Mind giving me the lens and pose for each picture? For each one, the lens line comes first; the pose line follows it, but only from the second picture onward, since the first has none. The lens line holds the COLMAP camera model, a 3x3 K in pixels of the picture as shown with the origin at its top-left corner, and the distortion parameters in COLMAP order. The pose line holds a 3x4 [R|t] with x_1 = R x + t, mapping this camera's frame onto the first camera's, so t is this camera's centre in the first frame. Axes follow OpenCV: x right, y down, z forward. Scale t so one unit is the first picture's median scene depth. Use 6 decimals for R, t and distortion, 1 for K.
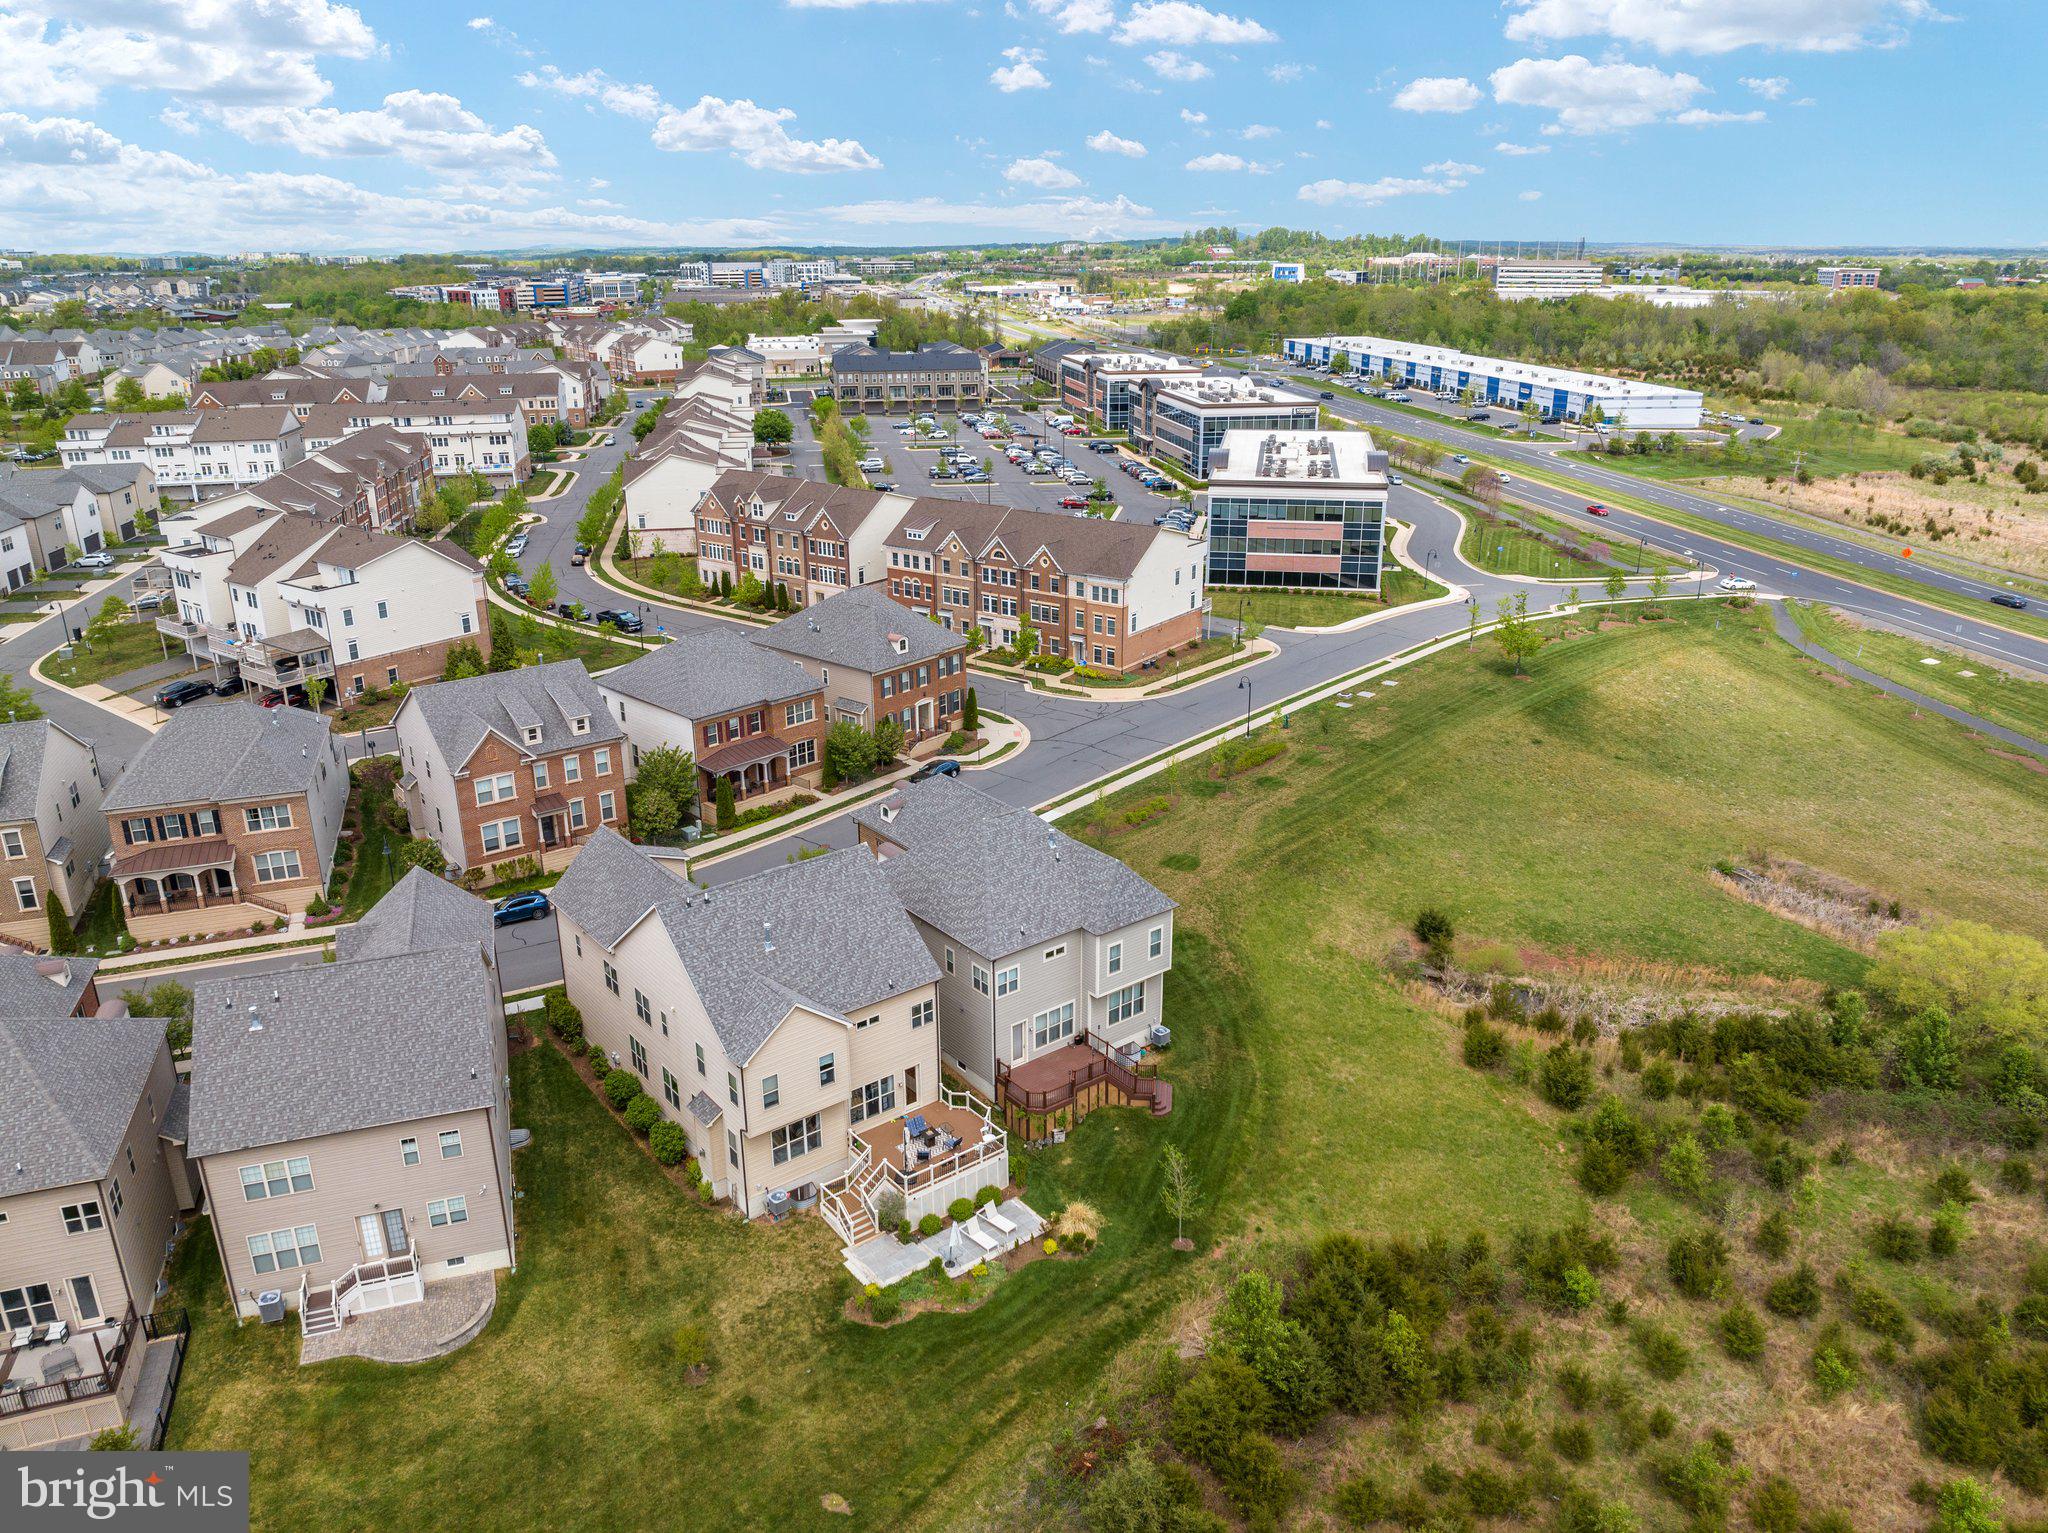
lens RADIAL K [[1463.4, 0, 1042.2], [0, 1463.4, 767.4], [0, 0, 1]] dist [-0.042137, 0.006899]
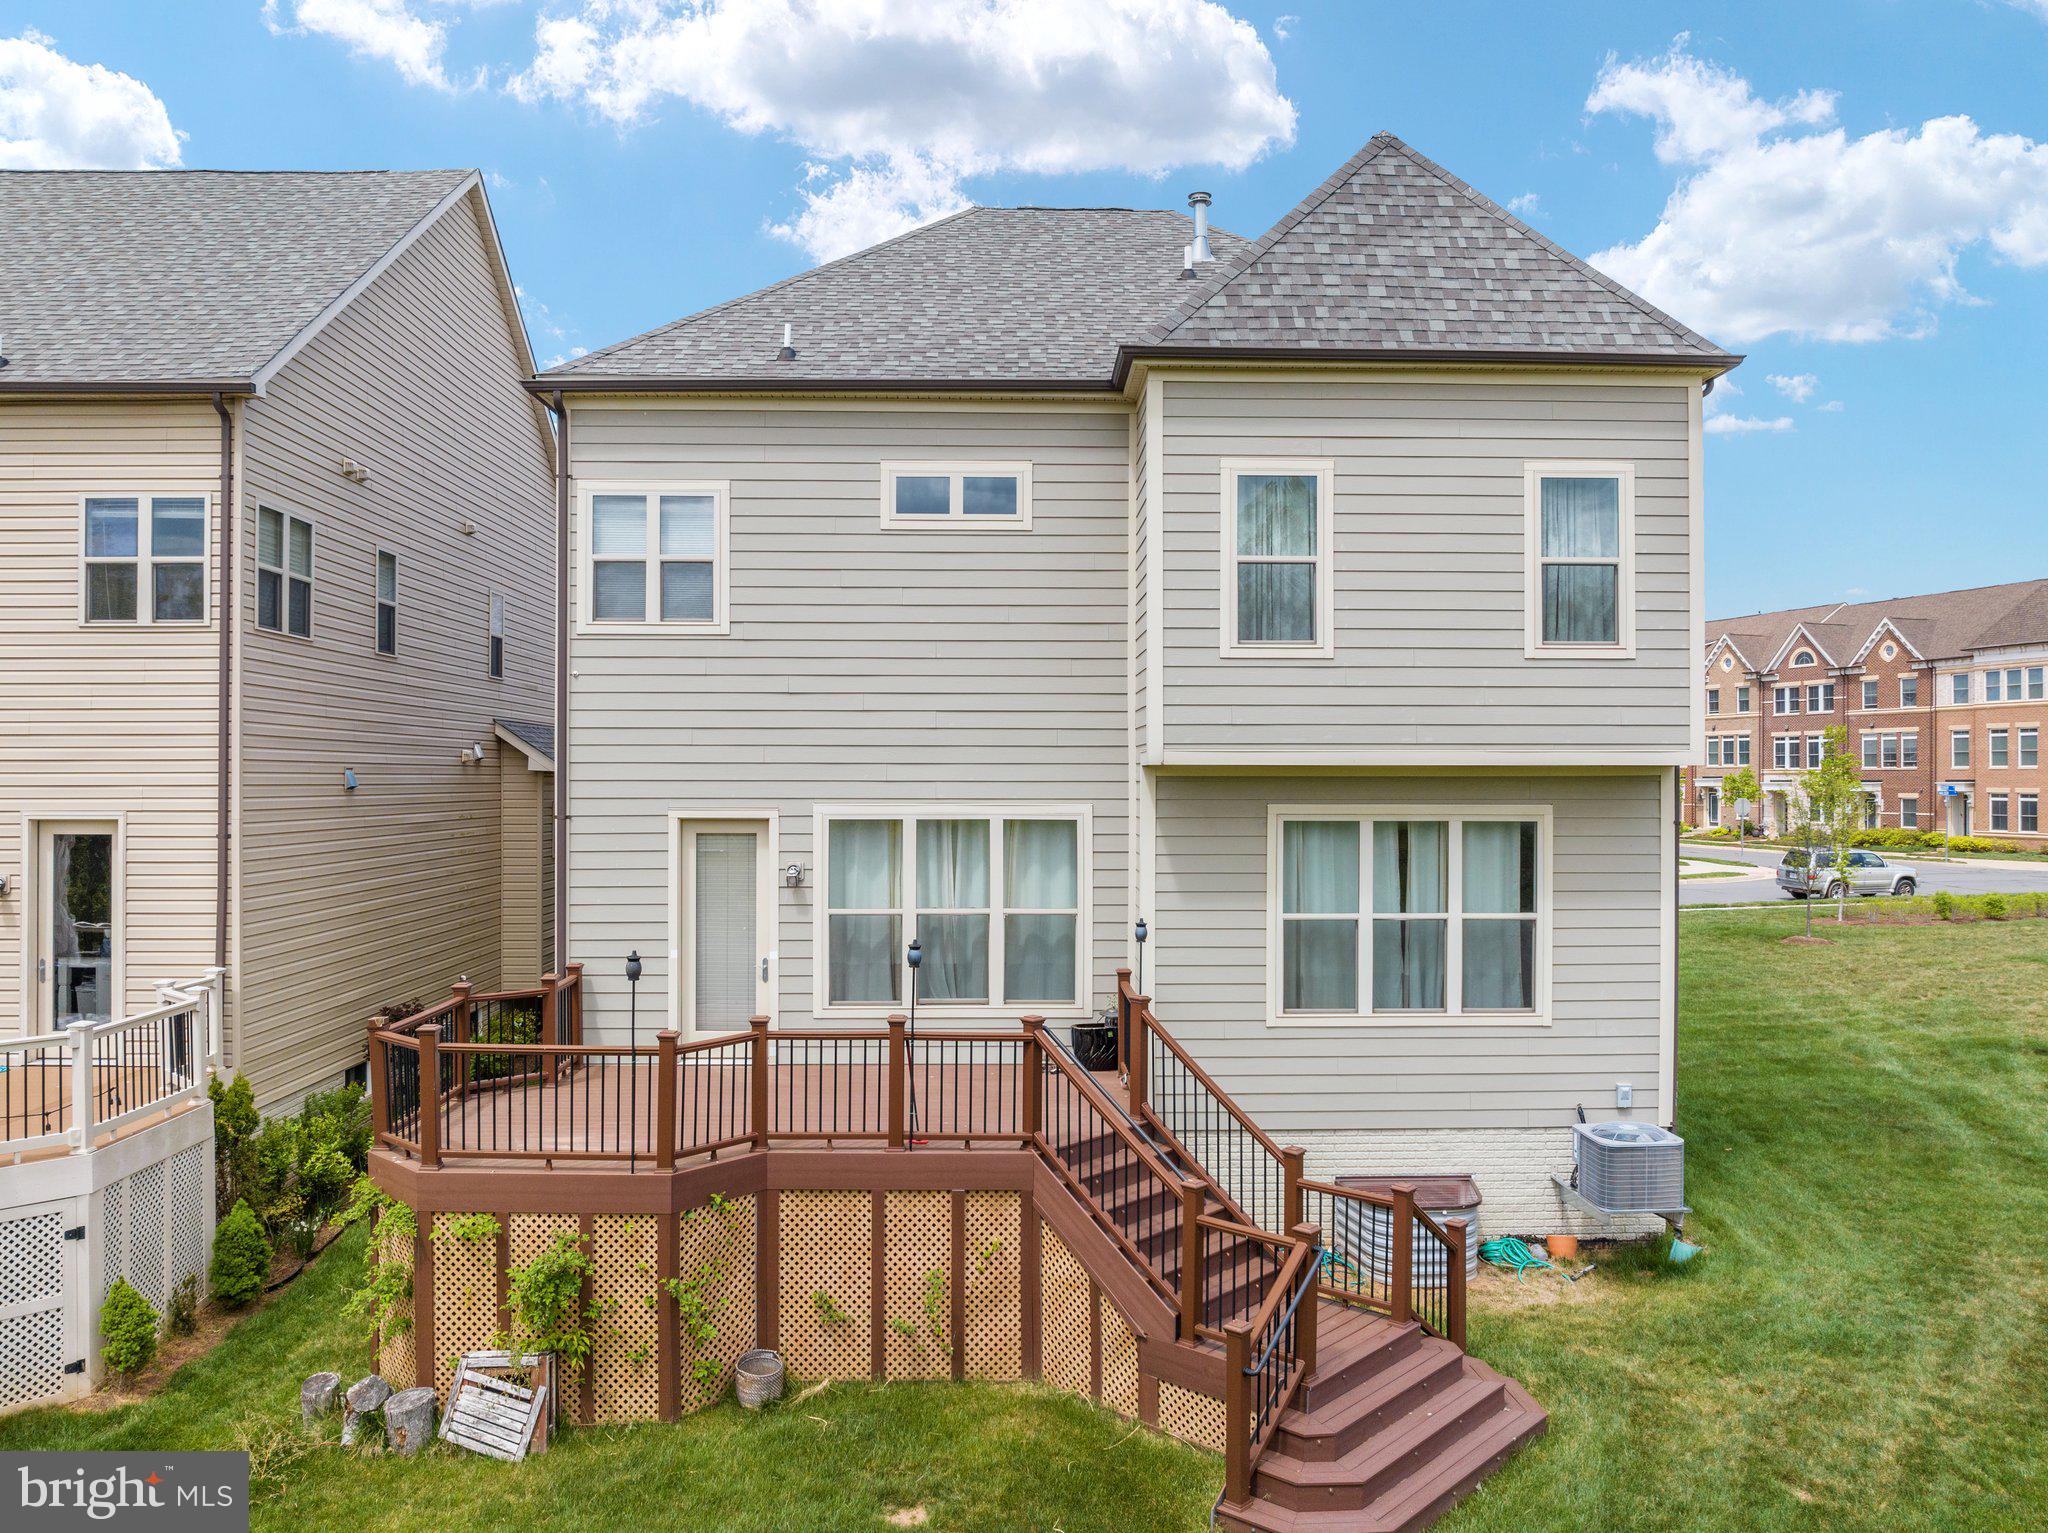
lens RADIAL K [[1463.4, 0, 1021.9], [0, 1463.4, 783.7], [0, 0, 1]] dist [-0.042137, 0.006899]
pose [[0.794820, 0.004823, -0.606826, 0.100345], [-0.208428, 0.941307, -0.265518, 0.158113], [0.569929, 0.337518, 0.749174, 0.642984]]
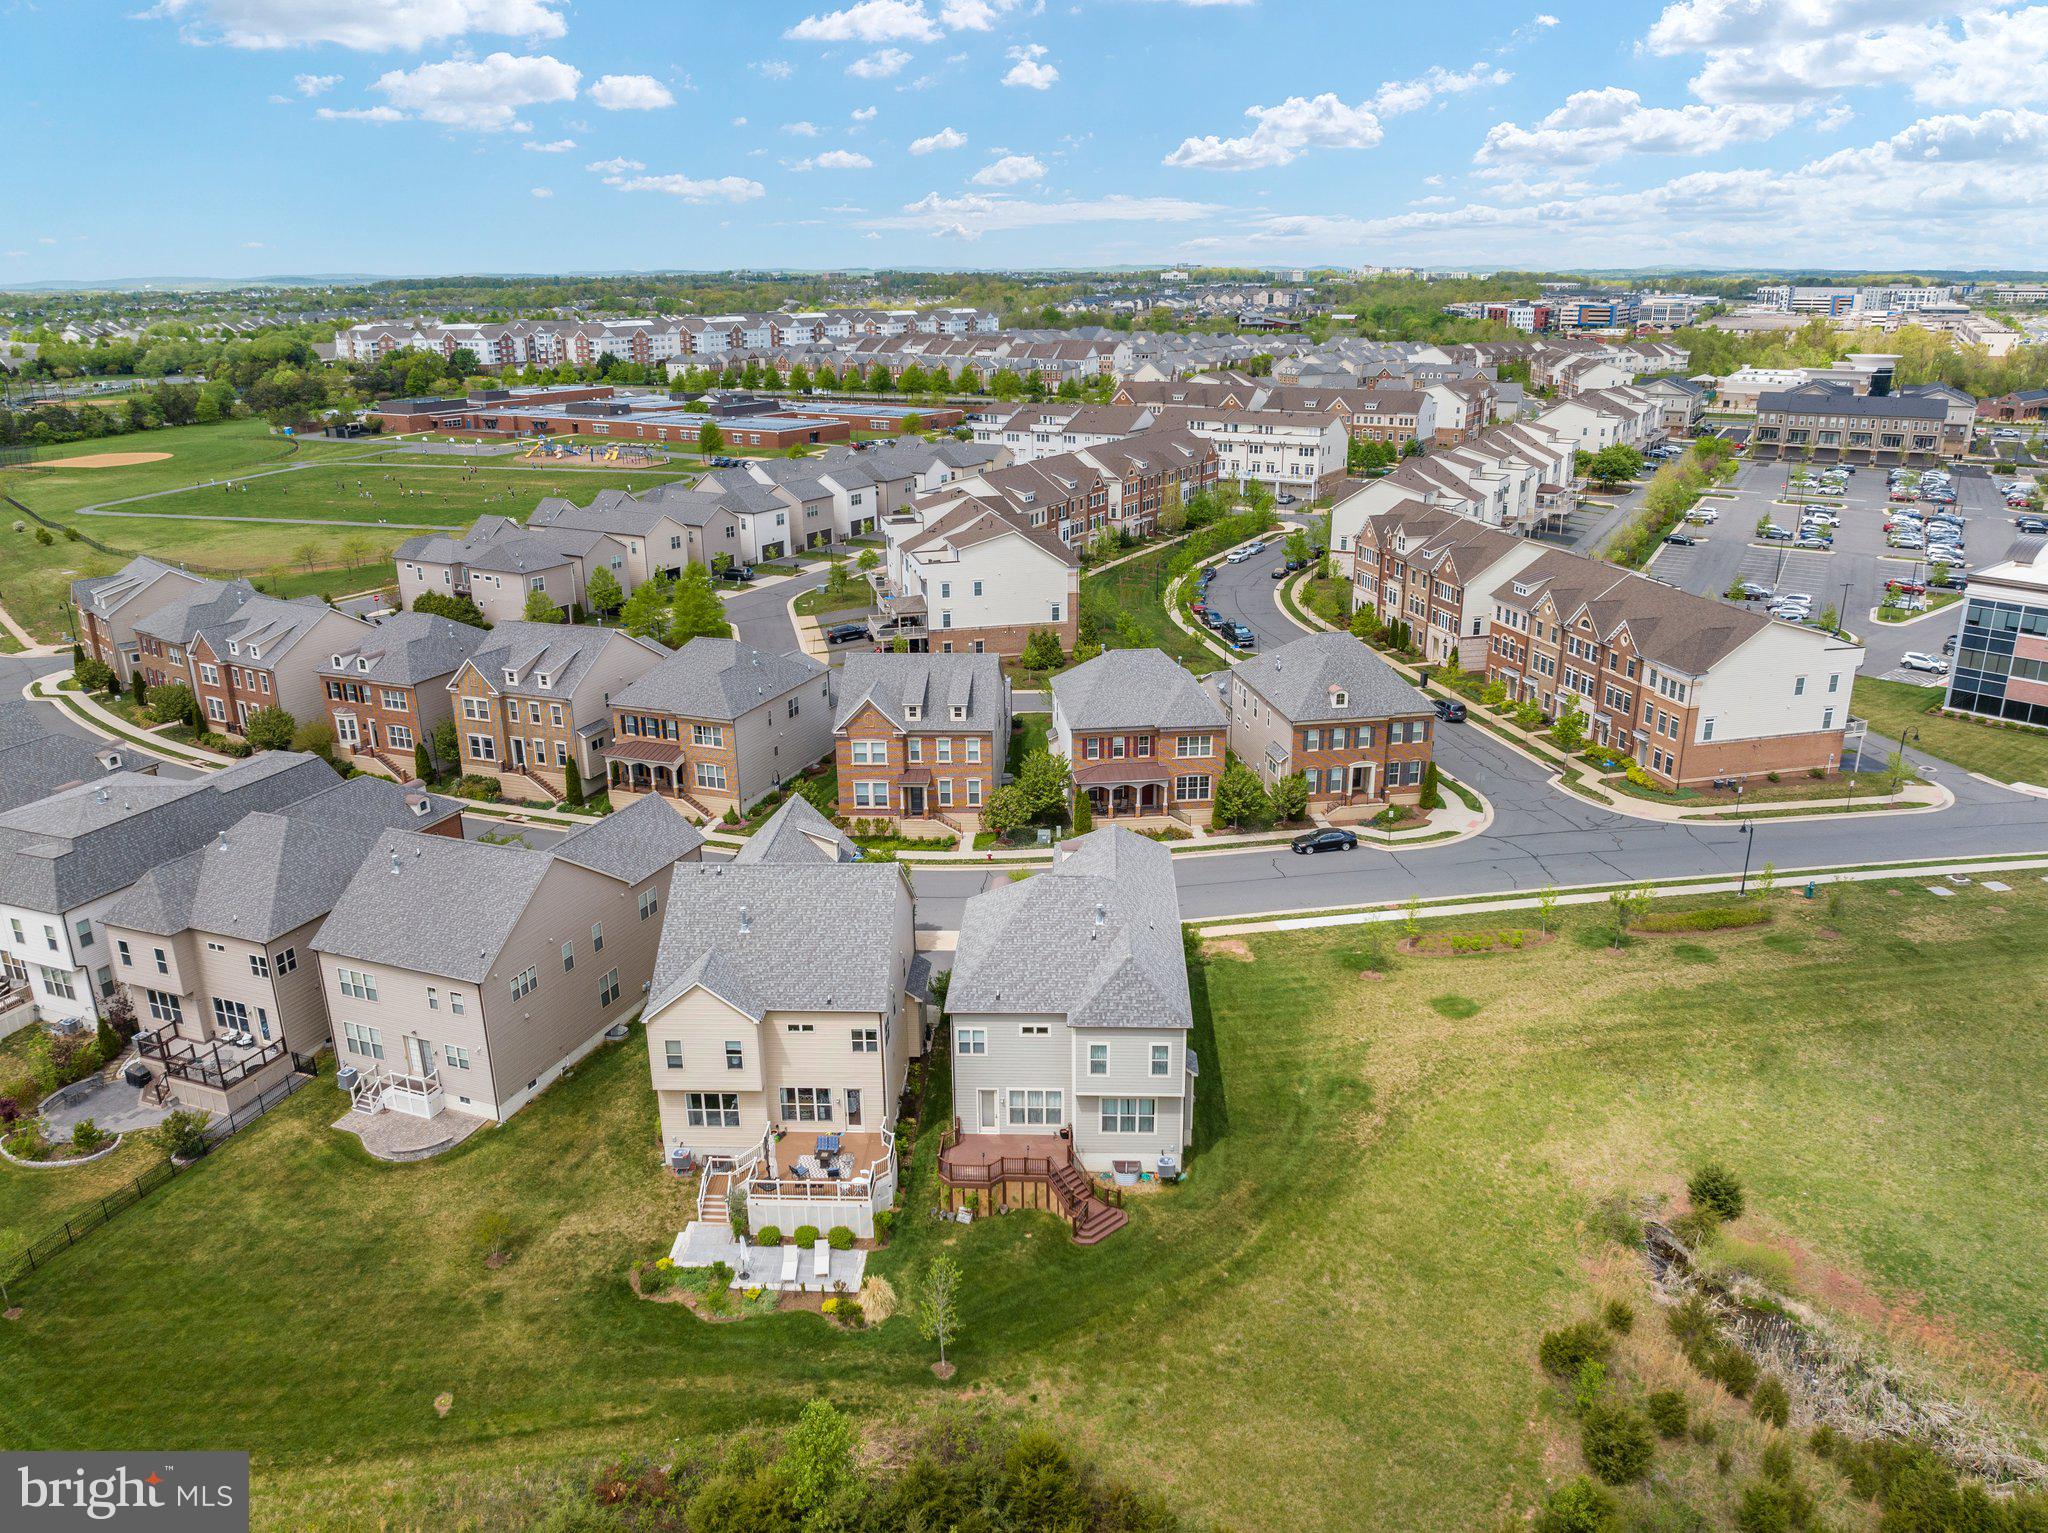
lens RADIAL K [[1463.4, 0, 1019.6], [0, 1463.4, 764.4], [0, 0, 1]] dist [-0.042137, 0.006899]
pose [[0.753172, 0.205859, -0.624783, 0.403424], [-0.214239, 0.974754, 0.062906, -0.069556], [0.621960, 0.086474, 0.778260, 0.190112]]
